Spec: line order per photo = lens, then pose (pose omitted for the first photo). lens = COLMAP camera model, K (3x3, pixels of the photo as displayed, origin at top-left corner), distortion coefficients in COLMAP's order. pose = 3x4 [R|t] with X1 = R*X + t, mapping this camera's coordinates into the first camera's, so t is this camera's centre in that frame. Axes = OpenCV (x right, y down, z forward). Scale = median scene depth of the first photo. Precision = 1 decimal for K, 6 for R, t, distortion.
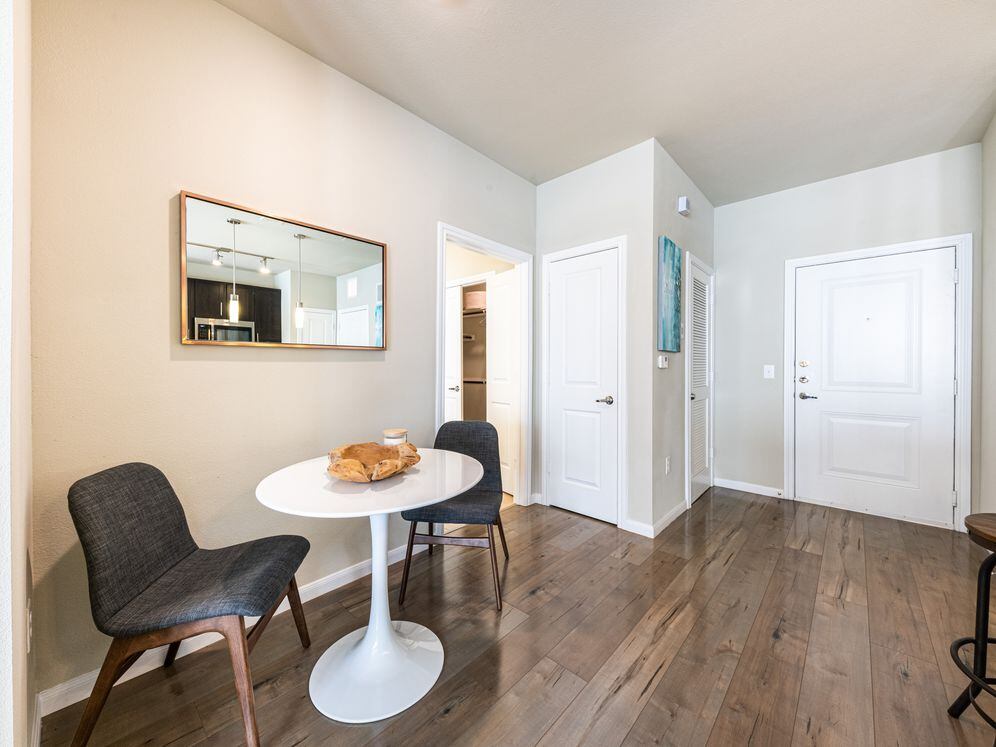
lens RADIAL K [[385.8, 0, 502.4], [0, 385.8, 367.1], [0, 0, 1]] dist [-0.000864, -0.001030]
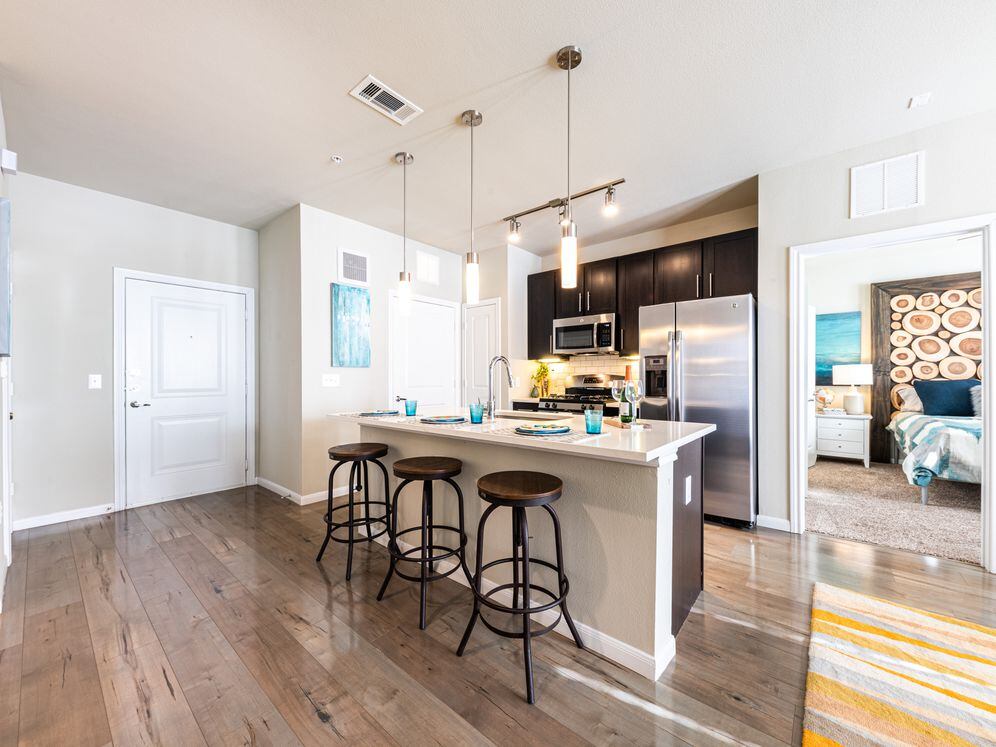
lens RADIAL K [[385.8, 0, 500.1], [0, 385.8, 373.3], [0, 0, 1]] dist [-0.000864, -0.001030]
pose [[-0.042761, 0.004110, 0.999077, -0.337199], [0.003462, 0.999986, -0.003966, -0.000668], [-0.999079, 0.003289, -0.042775, 0.080852]]
